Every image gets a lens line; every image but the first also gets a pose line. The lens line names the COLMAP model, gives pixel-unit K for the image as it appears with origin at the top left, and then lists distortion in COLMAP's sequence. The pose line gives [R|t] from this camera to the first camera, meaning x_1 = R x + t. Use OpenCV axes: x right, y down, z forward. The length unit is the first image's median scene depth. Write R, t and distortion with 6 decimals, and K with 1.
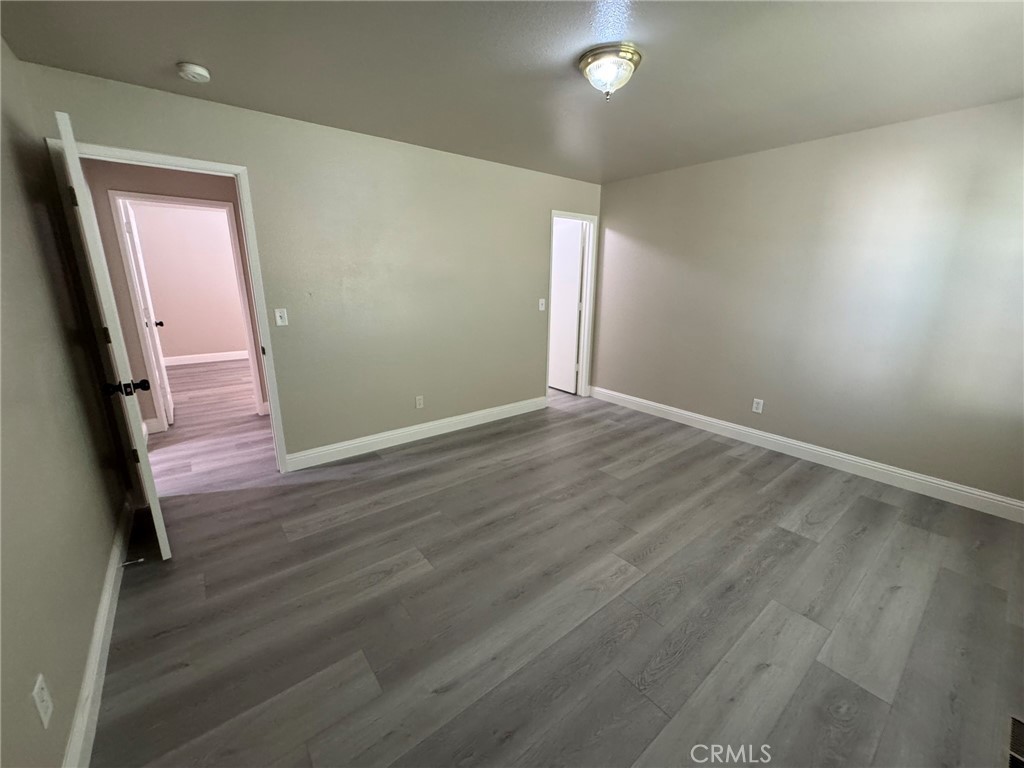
lens RADIAL K [[408.0, 0, 511.3], [0, 408.0, 384.7], [0, 0, 1]] dist [-0.007696, -0.000154]
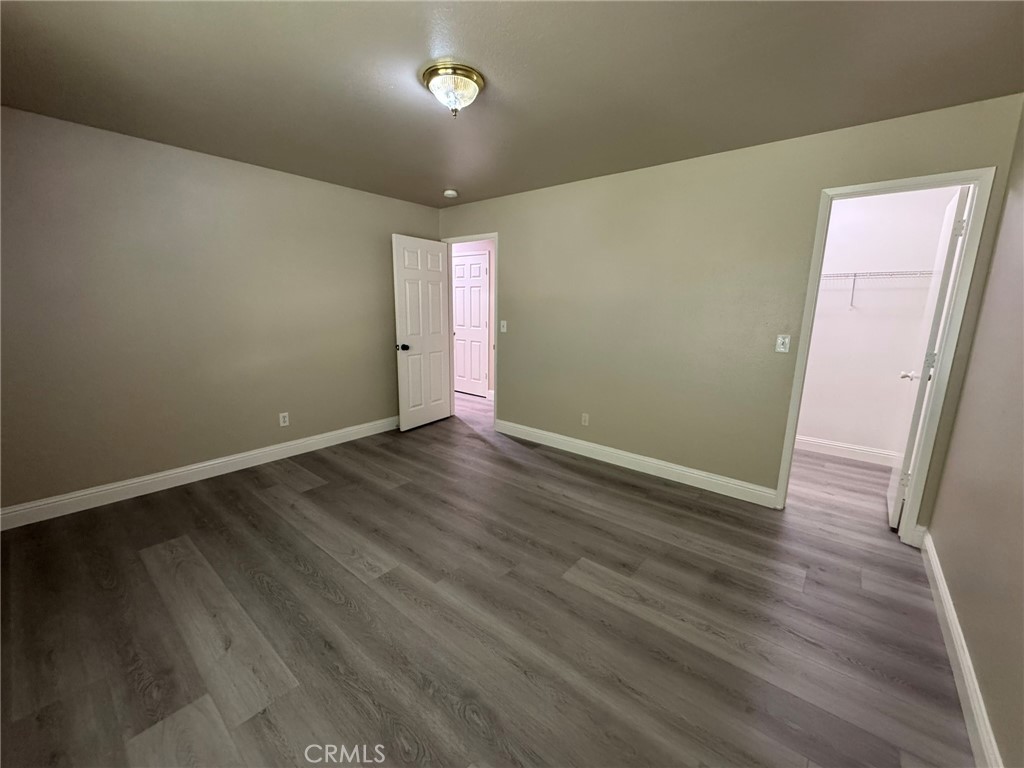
lens RADIAL K [[408.0, 0, 511.3], [0, 408.0, 384.7], [0, 0, 1]] dist [-0.007696, -0.000154]
pose [[0.208423, 0.187194, -0.959957, 0.948490], [-0.261449, 0.956457, 0.129747, -0.168817], [0.942446, 0.223938, 0.248289, 0.726830]]
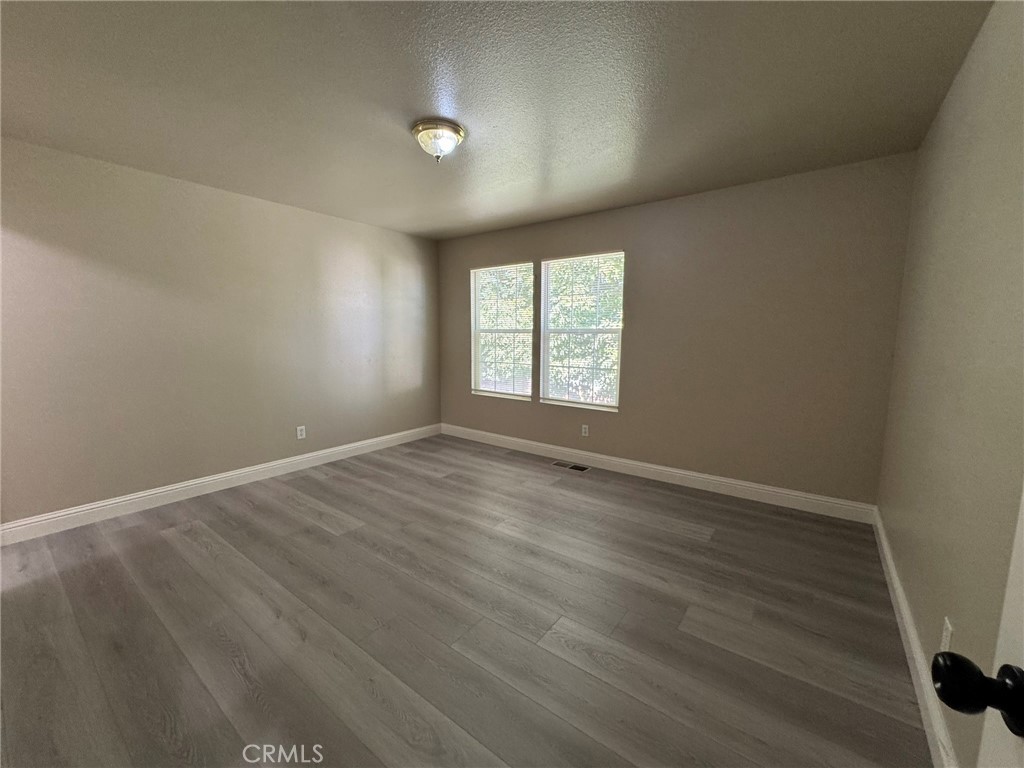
lens RADIAL K [[408.0, 0, 511.3], [0, 408.0, 384.7], [0, 0, 1]] dist [-0.007696, -0.000154]
pose [[-0.250668, -0.127087, 0.959695, -0.728913], [0.241188, 0.951887, 0.189050, -0.181759], [-0.937547, 0.278855, -0.207956, 0.866390]]
